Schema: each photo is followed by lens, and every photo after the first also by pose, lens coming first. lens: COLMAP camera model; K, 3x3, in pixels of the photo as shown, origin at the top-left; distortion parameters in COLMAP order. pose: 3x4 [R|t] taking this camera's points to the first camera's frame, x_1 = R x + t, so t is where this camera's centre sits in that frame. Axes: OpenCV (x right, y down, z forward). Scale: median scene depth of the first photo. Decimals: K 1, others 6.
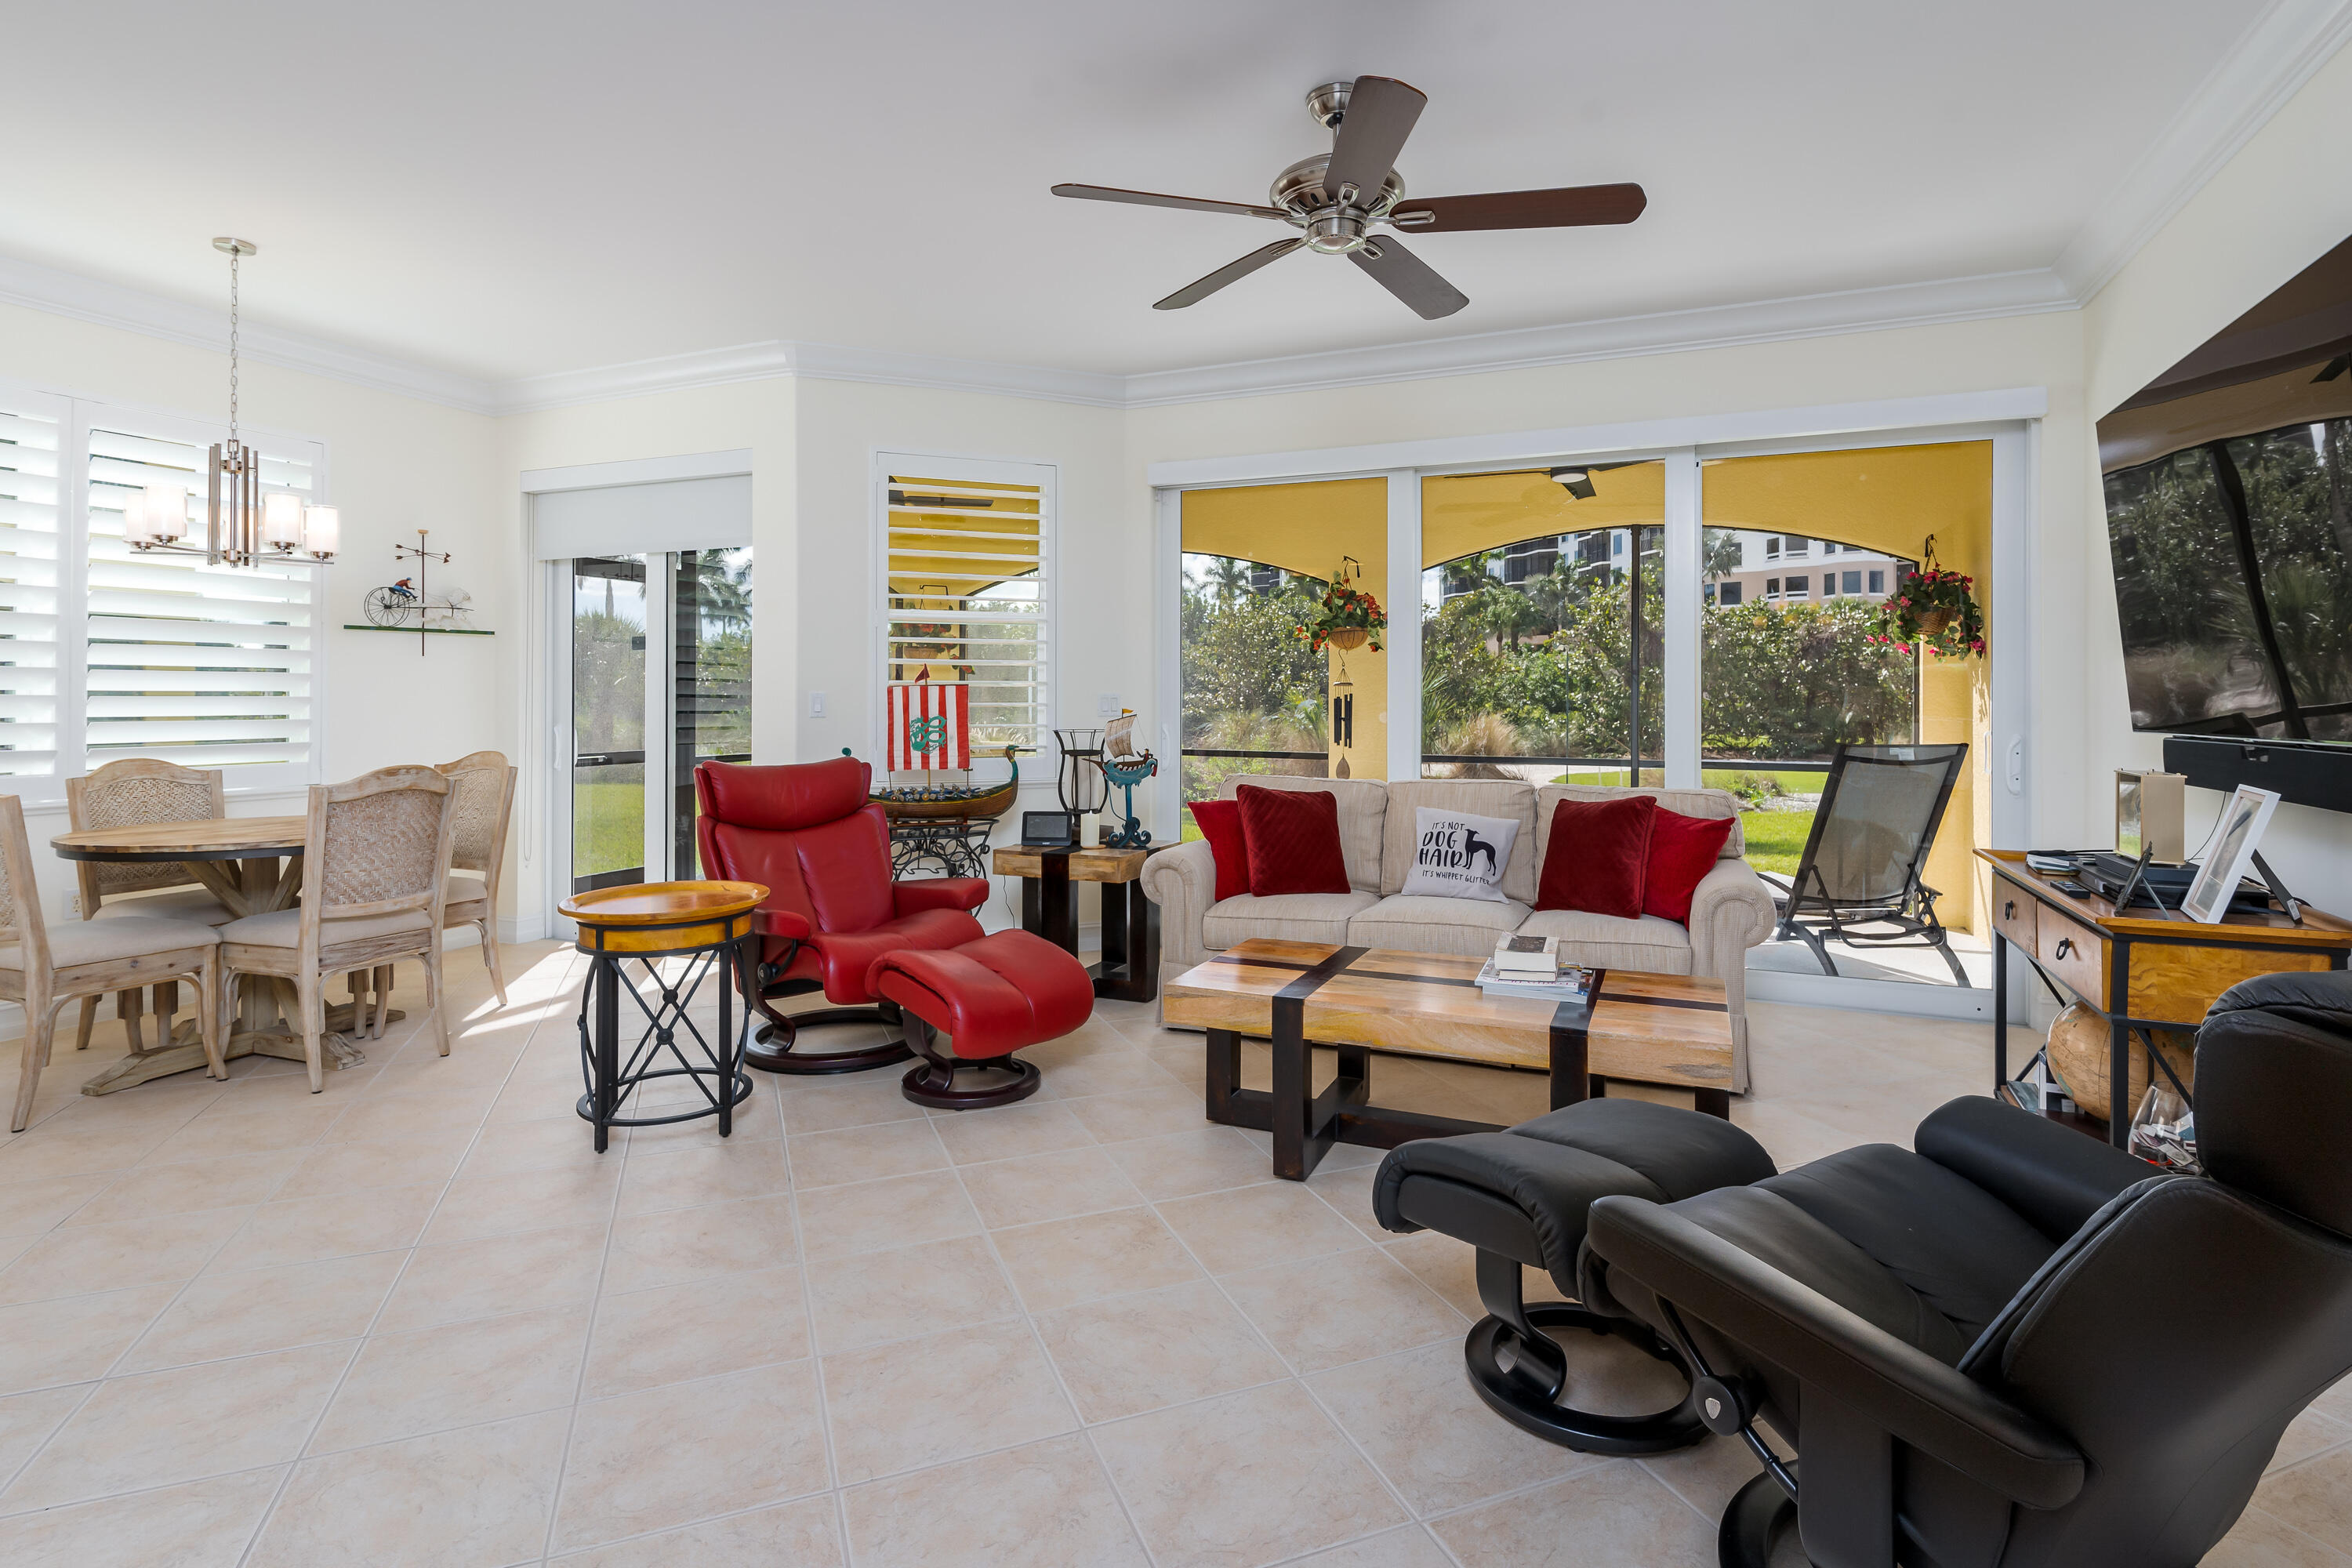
lens RADIAL K [[1161.6, 0, 1167.8], [0, 1161.6, 687.1], [0, 0, 1]] dist [0.000071, -0.000944]
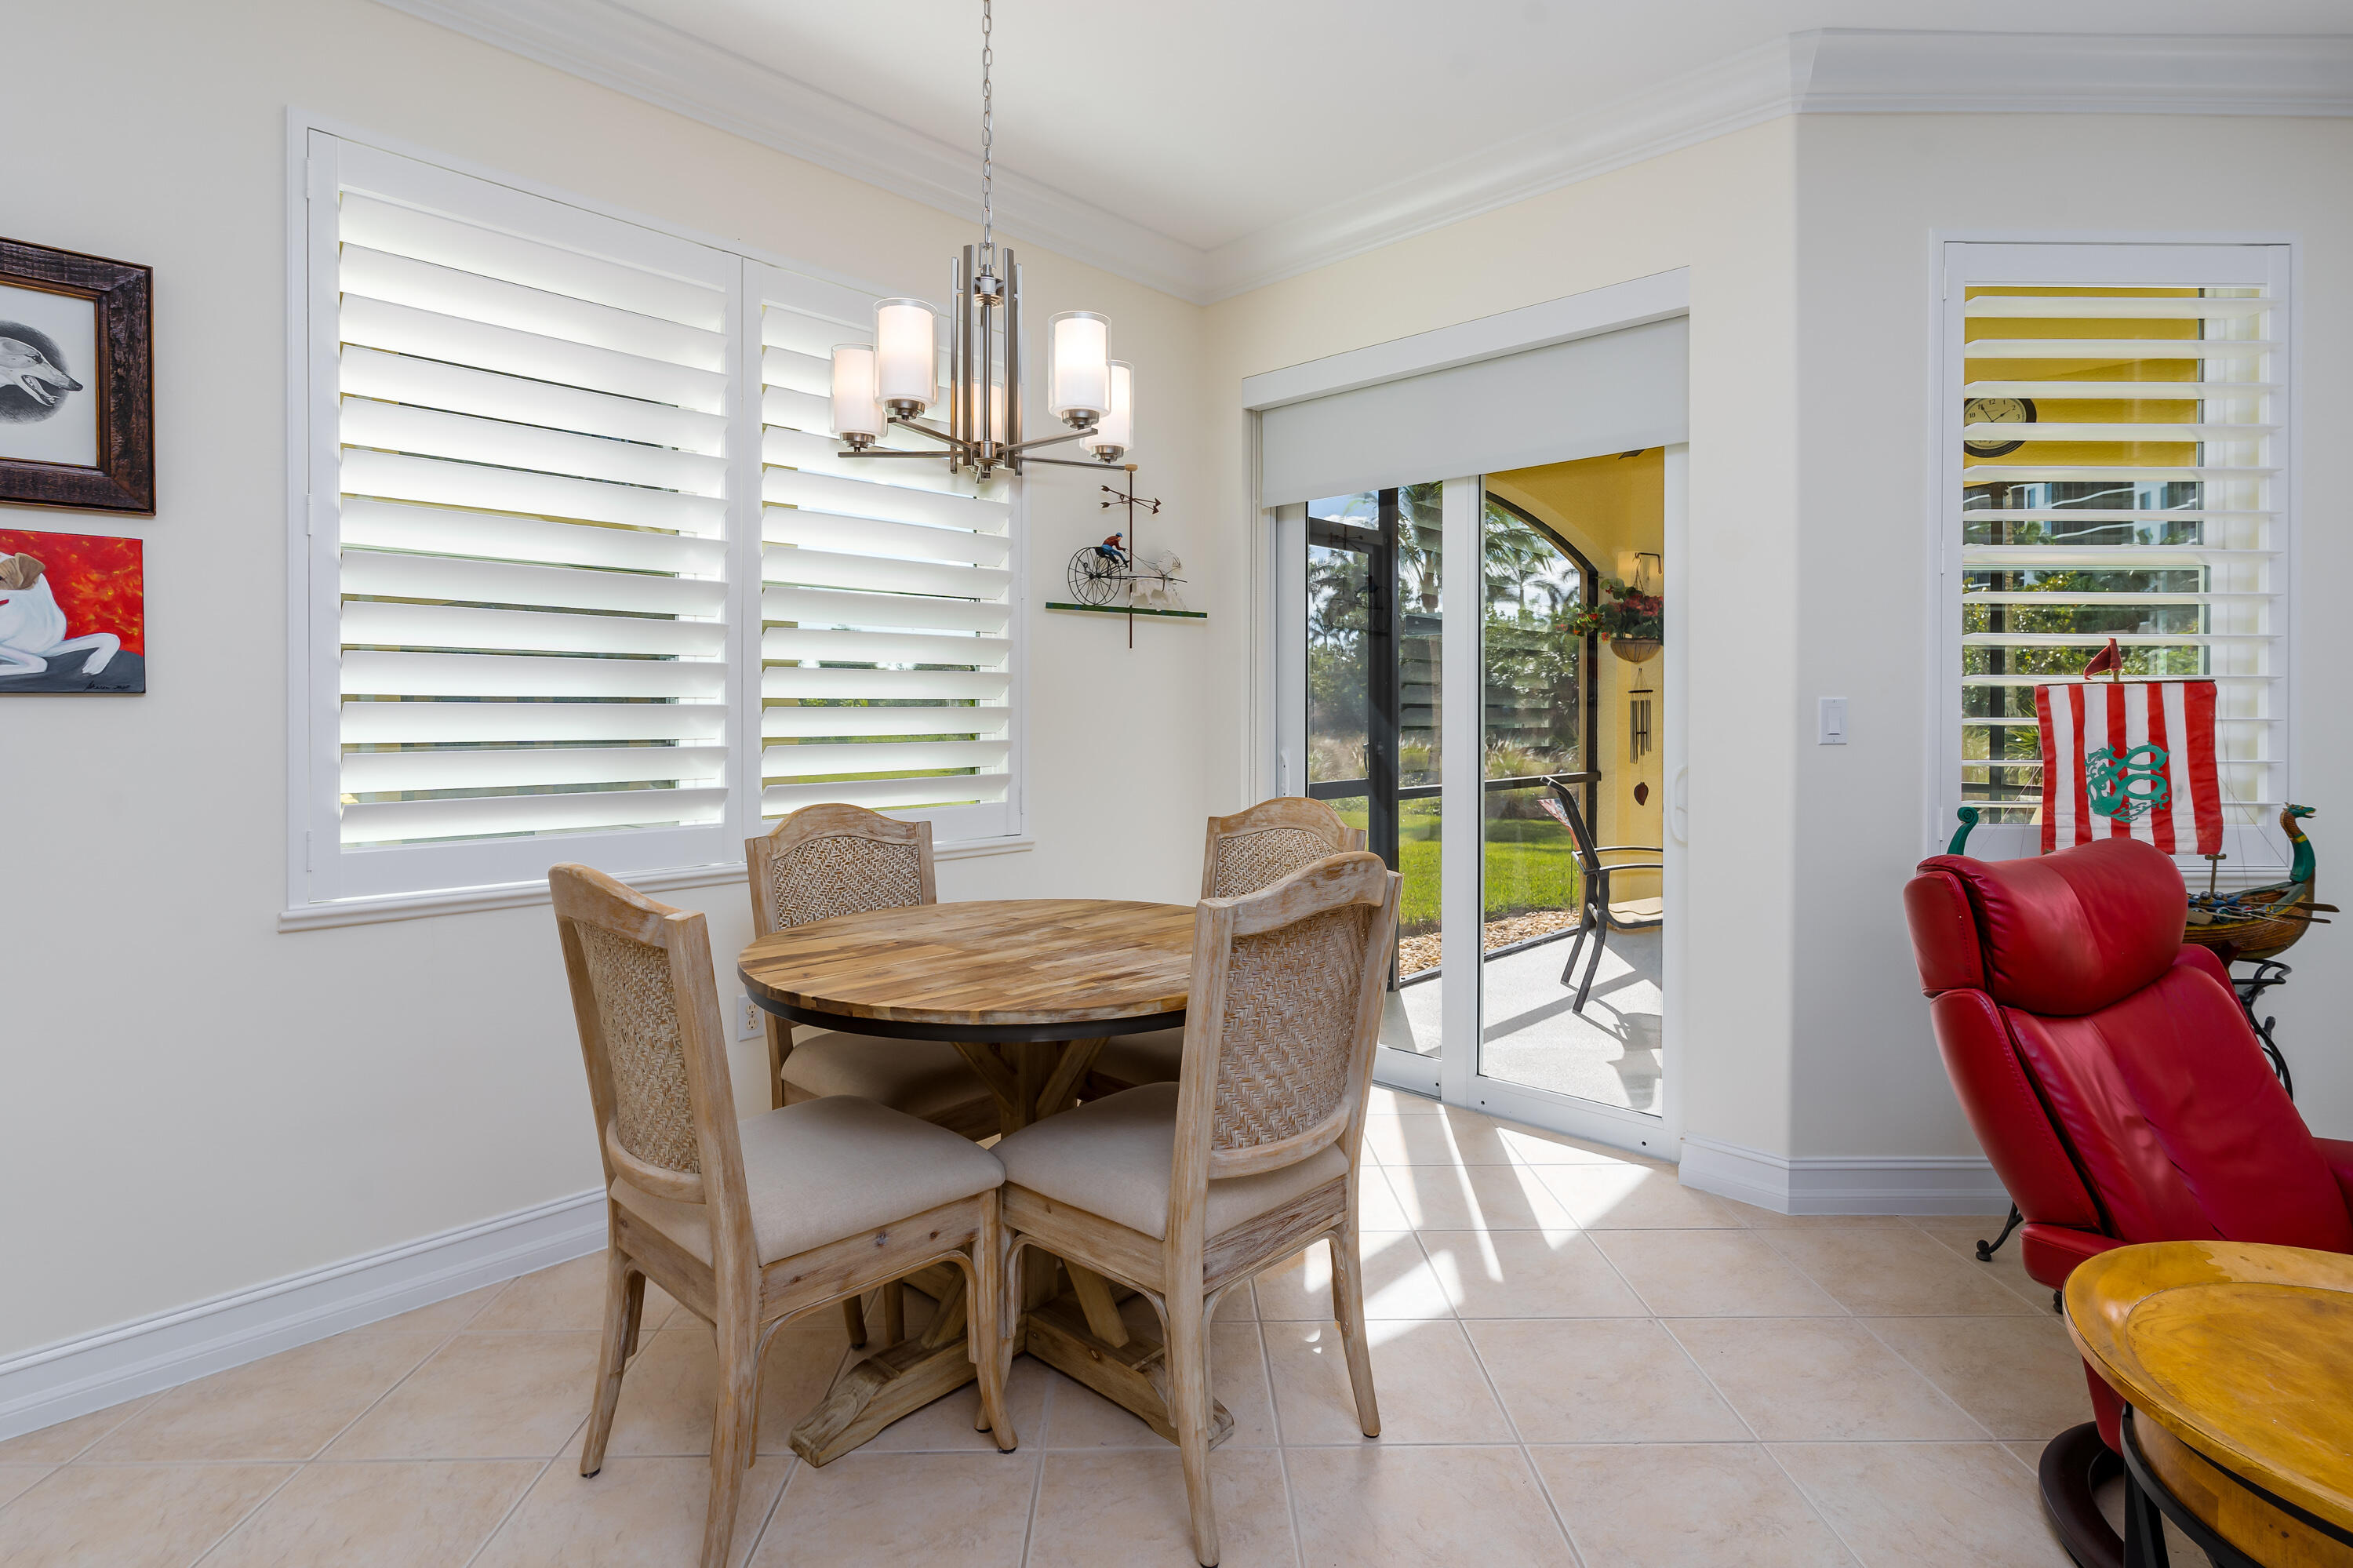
lens RADIAL K [[1169.7, 0, 1177.2], [0, 1169.7, 712.1], [0, 0, 1]] dist [0.001677, -0.000255]
pose [[0.934791, 0.000159, -0.355199, -0.470159], [0.004246, 0.999923, 0.011620, 0.004019], [0.355174, -0.012370, 0.934719, 0.457879]]
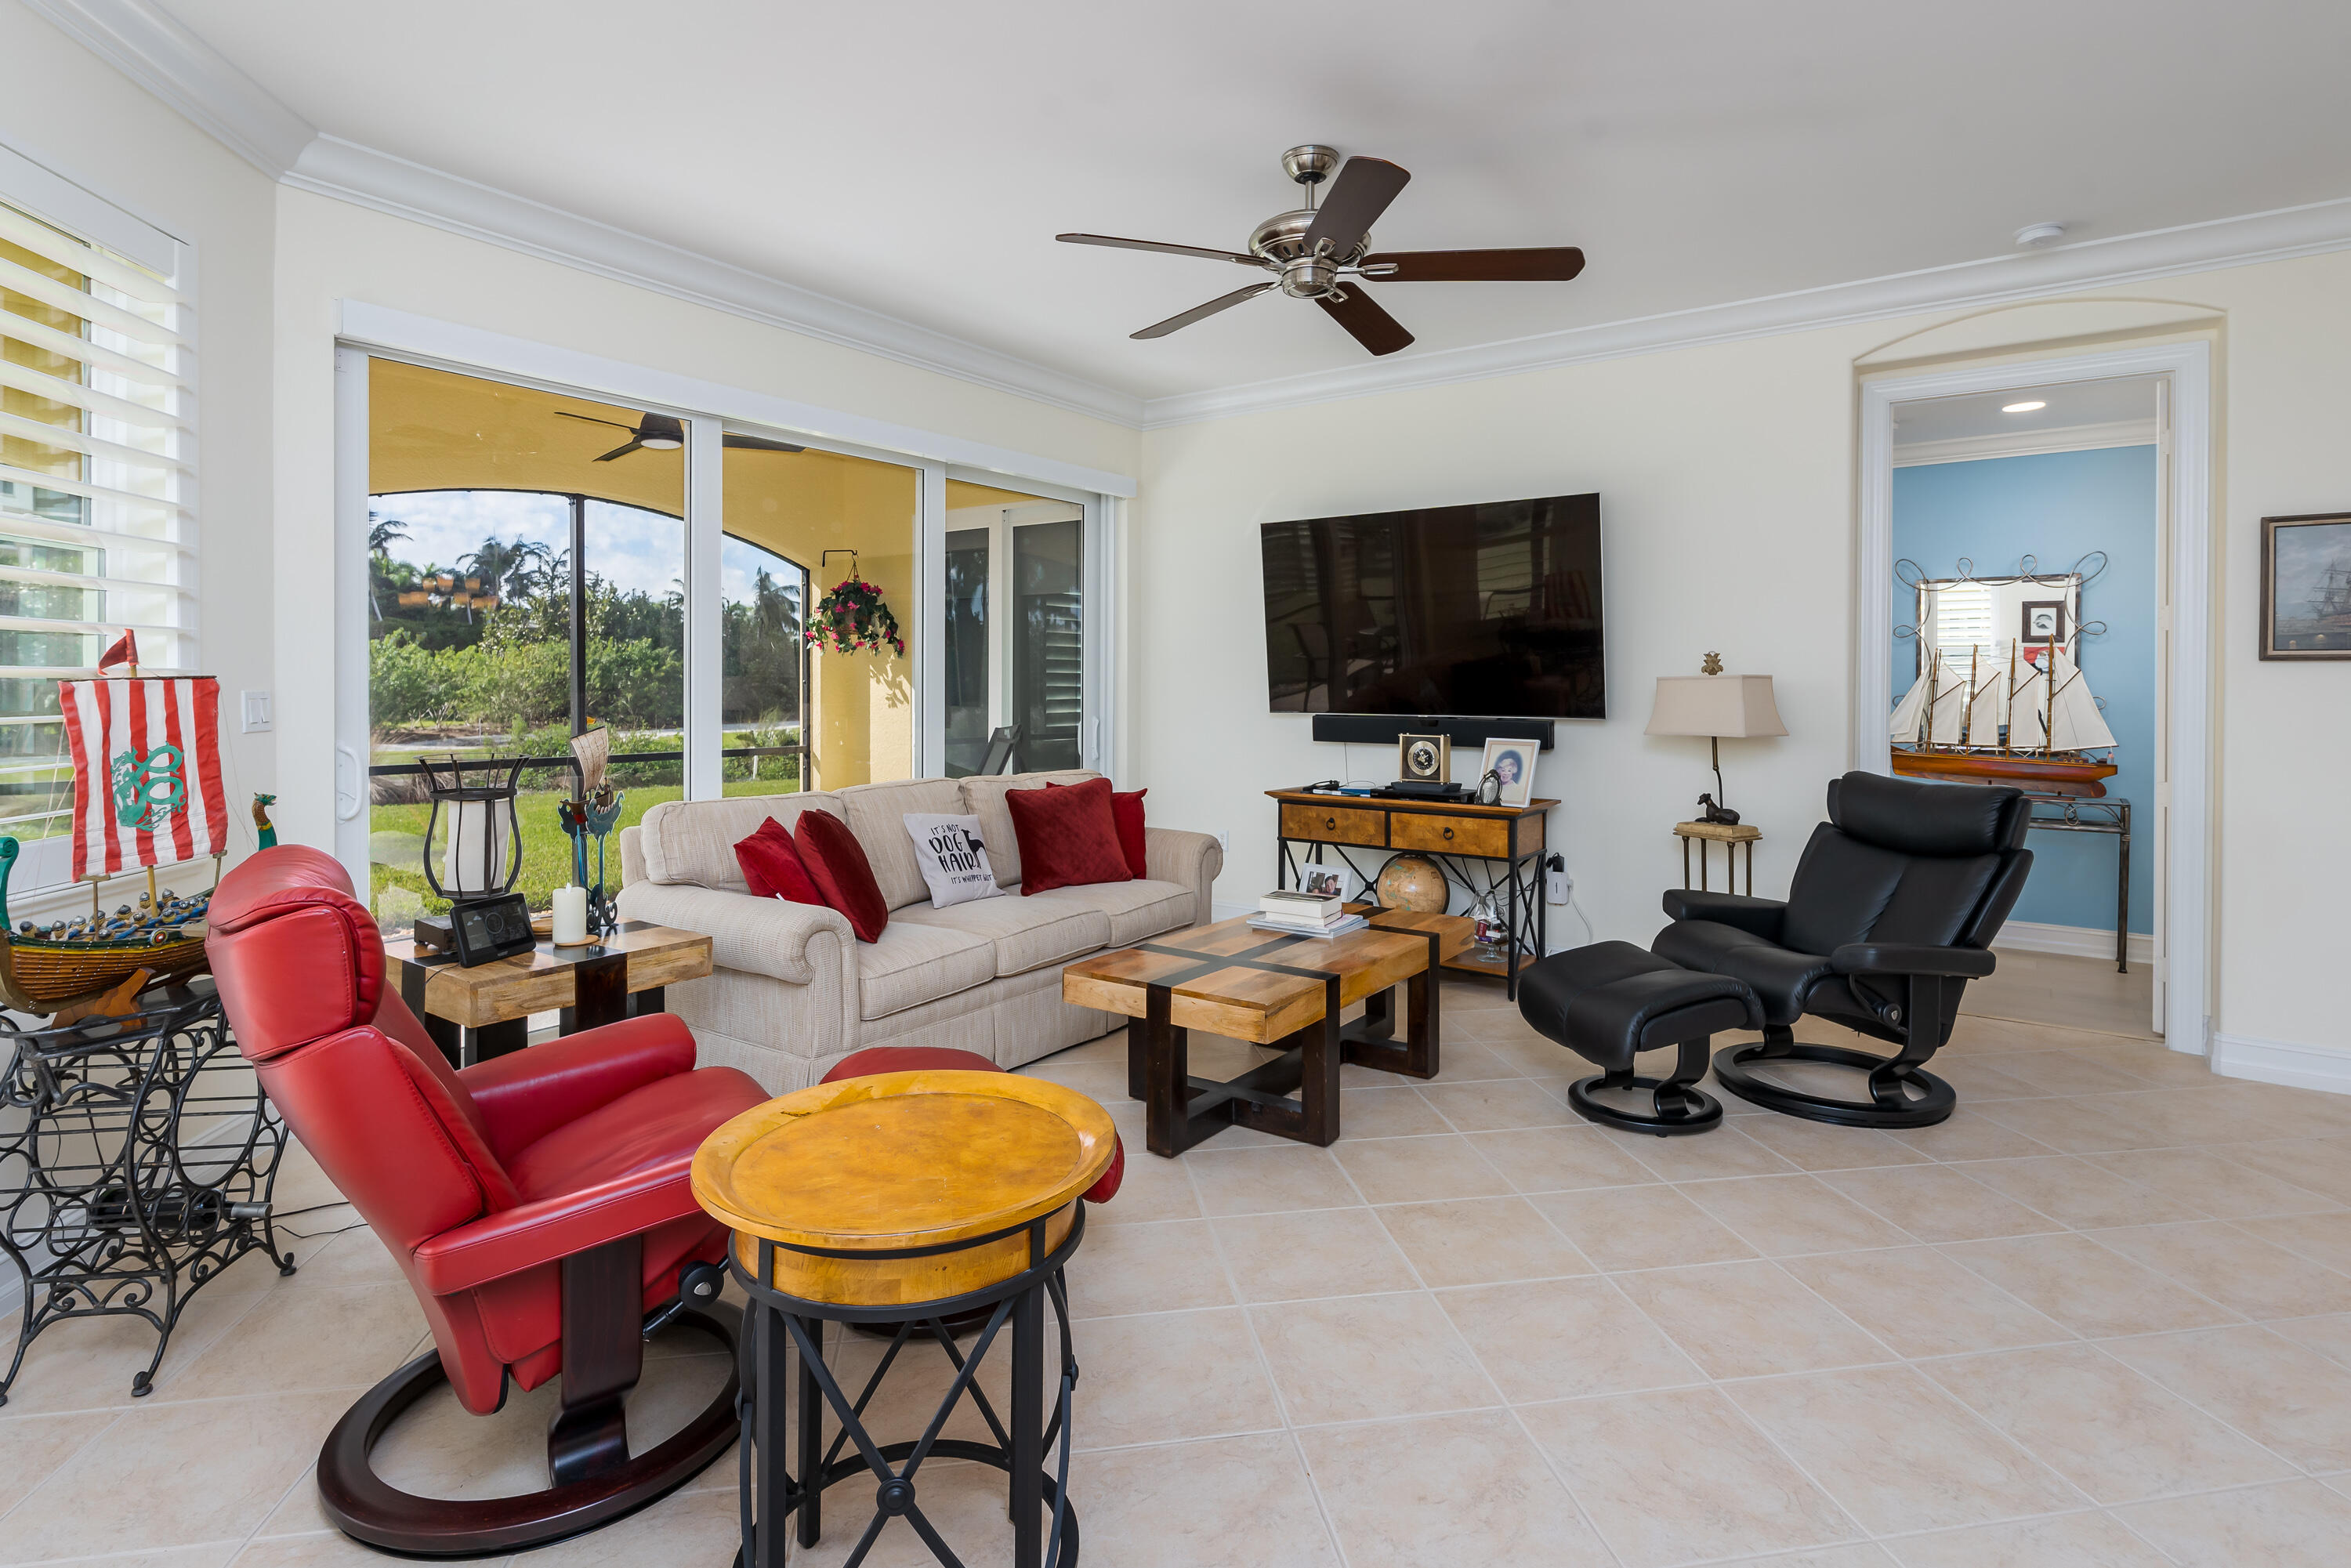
lens RADIAL K [[1172.3, 0, 1186.3], [0, 1172.3, 698.6], [0, 0, 1]] dist [-0.000401, -0.001104]
pose [[0.209344, -0.014830, 0.977730, -0.654419], [-0.014501, 0.999728, 0.018268, -0.009051], [-0.977735, -0.018003, 0.209072, 0.595201]]
